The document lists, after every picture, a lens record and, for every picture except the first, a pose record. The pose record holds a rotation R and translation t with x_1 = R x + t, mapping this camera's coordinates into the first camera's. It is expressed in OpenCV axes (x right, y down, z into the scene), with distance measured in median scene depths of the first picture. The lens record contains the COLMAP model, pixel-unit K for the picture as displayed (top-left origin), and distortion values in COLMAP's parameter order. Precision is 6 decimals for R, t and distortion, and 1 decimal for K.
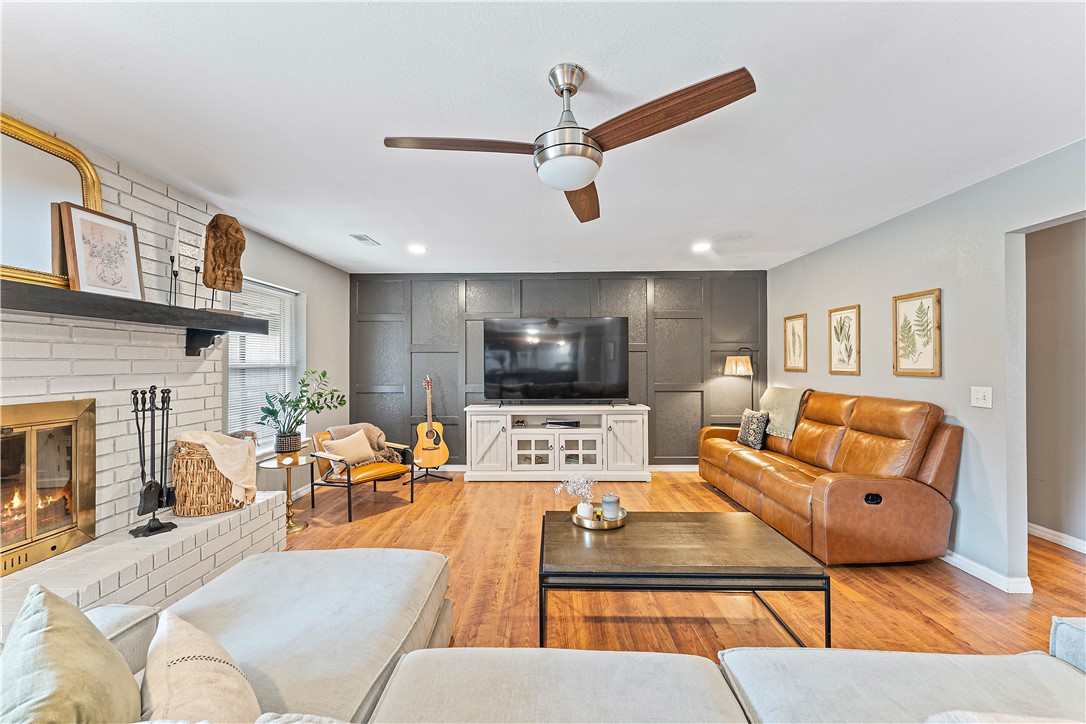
lens RADIAL K [[436.3, 0, 535.7], [0, 436.3, 361.8], [0, 0, 1]] dist [-0.002481, -0.000413]
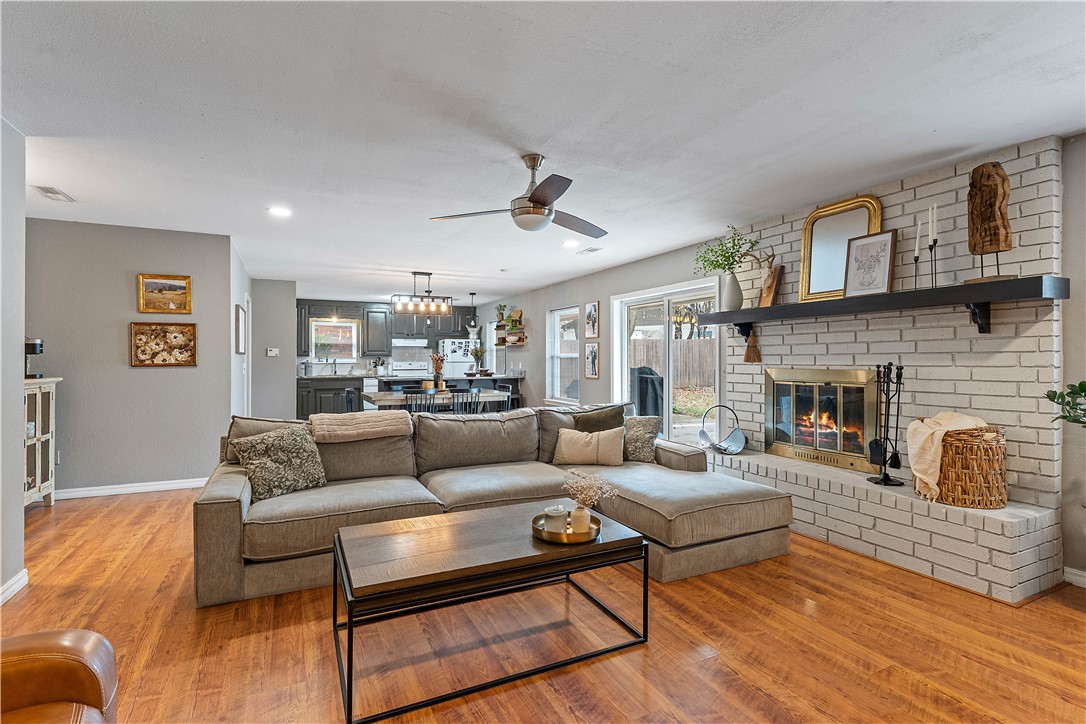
lens RADIAL K [[492.7, 0, 546.2], [0, 492.7, 366.5], [0, 0, 1]] dist [-0.000608, -0.000385]
pose [[-0.875608, 0.010372, -0.482911, 0.391692], [0.004830, 0.999907, 0.012718, 0.029547], [0.482998, 0.008803, -0.875577, 1.138451]]
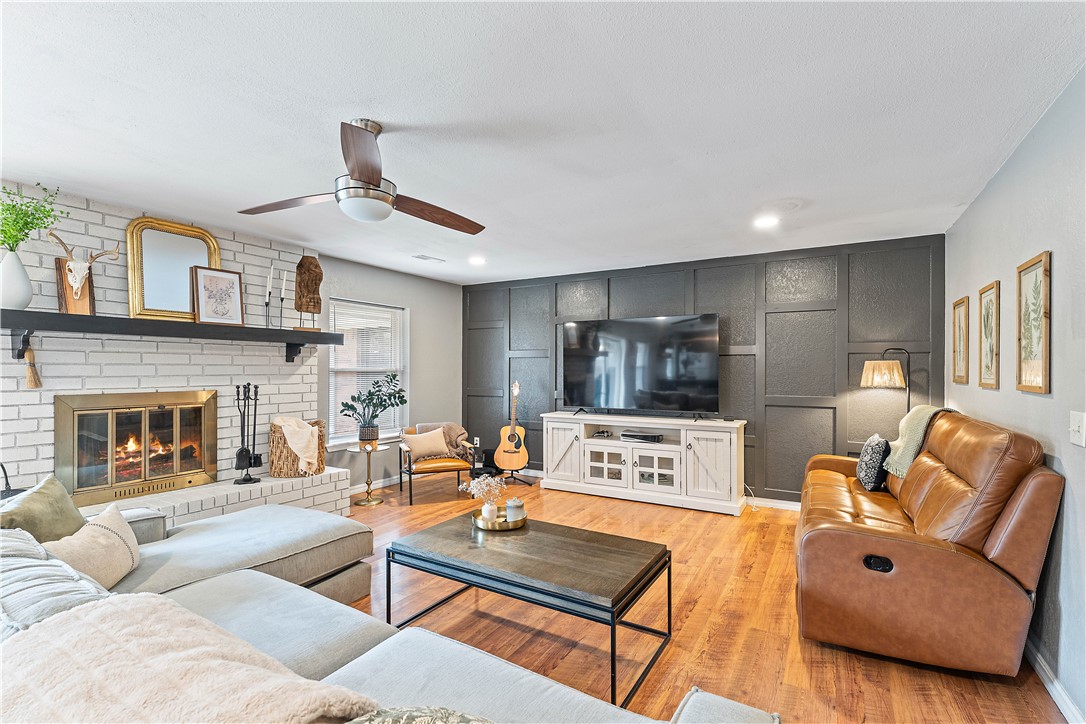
lens RADIAL K [[492.7, 0, 531.9], [0, 492.7, 368.5], [0, 0, 1]] dist [-0.000608, -0.000385]
pose [[0.871083, 0.005042, -0.491110, 0.498259], [-0.003520, 0.999986, 0.004024, -0.001881], [0.491123, -0.001776, 0.871089, 0.020948]]
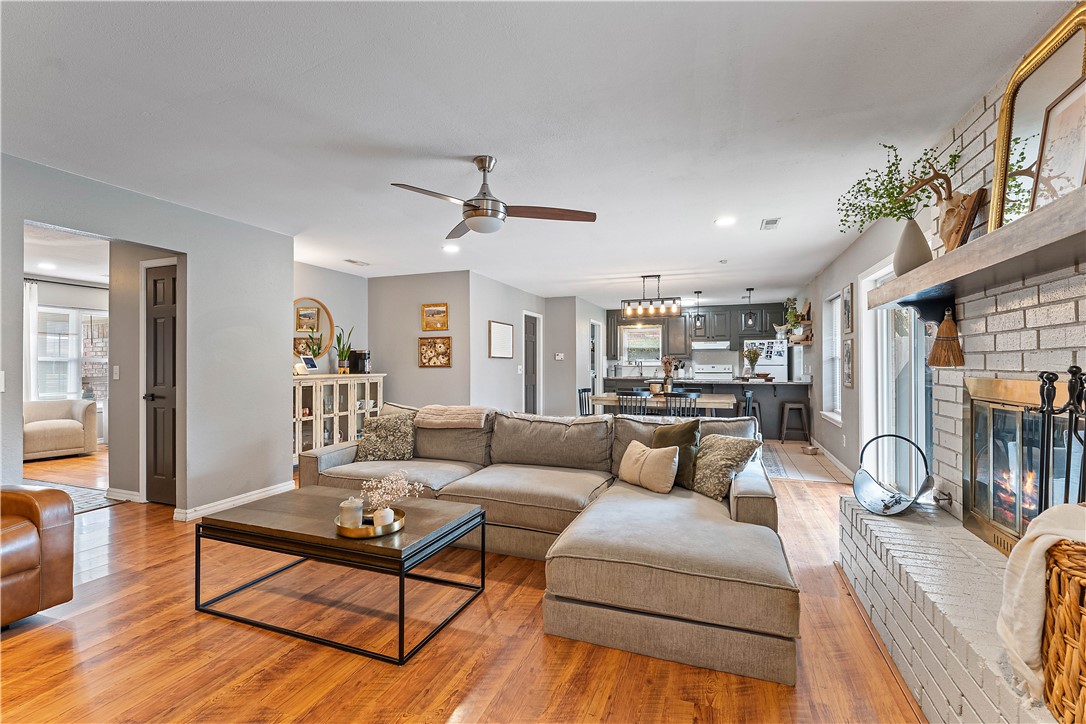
lens RADIAL K [[492.7, 0, 560.8], [0, 492.7, 357.6], [0, 0, 1]] dist [-0.000608, -0.000385]
pose [[-0.955066, 0.007826, 0.296290, -0.313400], [0.003209, 0.999866, -0.016068, 0.035246], [-0.296376, -0.014396, -0.954963, 1.157028]]
